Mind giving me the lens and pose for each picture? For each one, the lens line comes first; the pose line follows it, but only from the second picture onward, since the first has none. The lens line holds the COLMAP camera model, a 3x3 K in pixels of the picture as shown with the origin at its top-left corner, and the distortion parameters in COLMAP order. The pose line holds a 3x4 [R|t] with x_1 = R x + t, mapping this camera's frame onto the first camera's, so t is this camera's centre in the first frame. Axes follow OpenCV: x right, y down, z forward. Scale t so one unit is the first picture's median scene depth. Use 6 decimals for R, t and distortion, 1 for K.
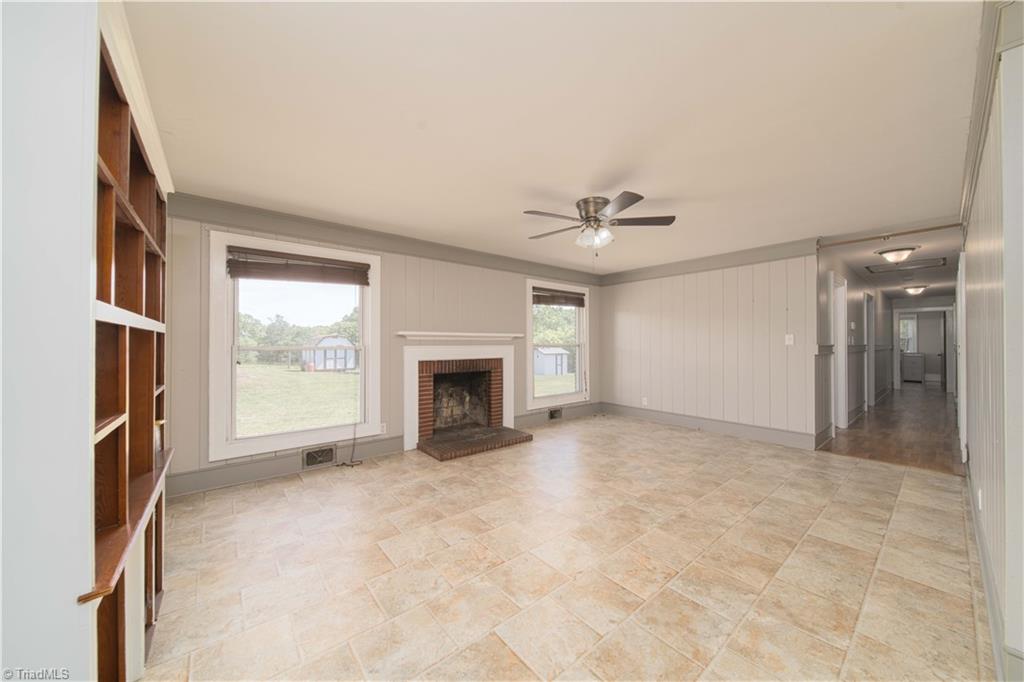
lens RADIAL K [[362.5, 0, 518.2], [0, 362.5, 341.5], [0, 0, 1]] dist [-0.001725, -0.000280]
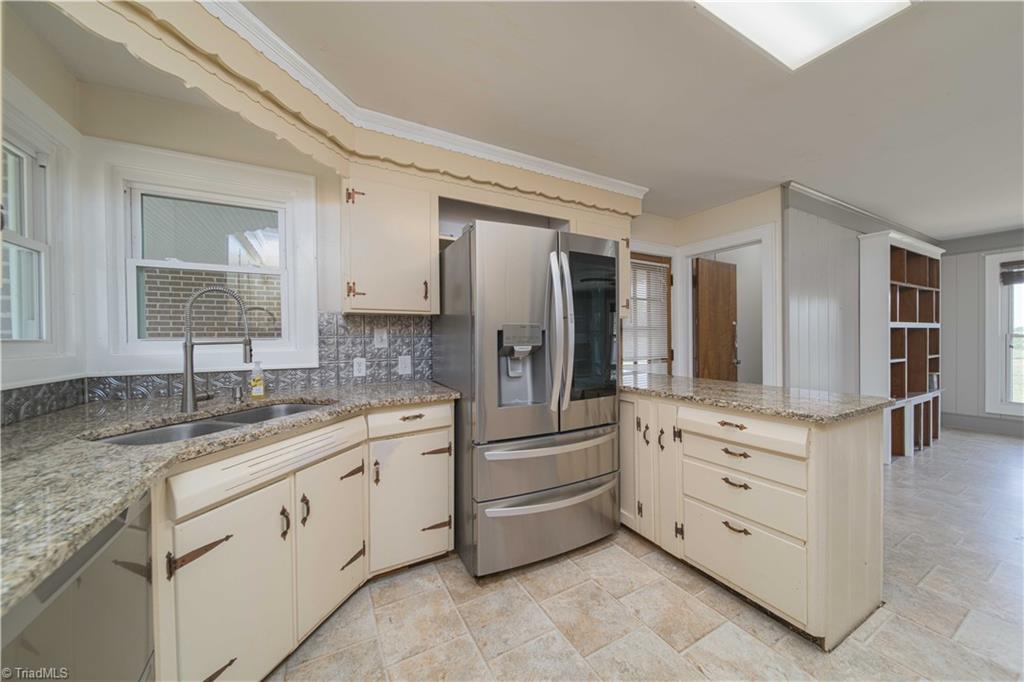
lens RADIAL K [[362.5, 0, 518.2], [0, 362.5, 341.5], [0, 0, 1]] dist [-0.001725, -0.000280]
pose [[-0.172893, 0.012372, -0.984863, 1.222358], [0.019045, 0.999776, 0.009216, -0.010594], [0.984756, -0.017164, -0.173090, -0.820896]]
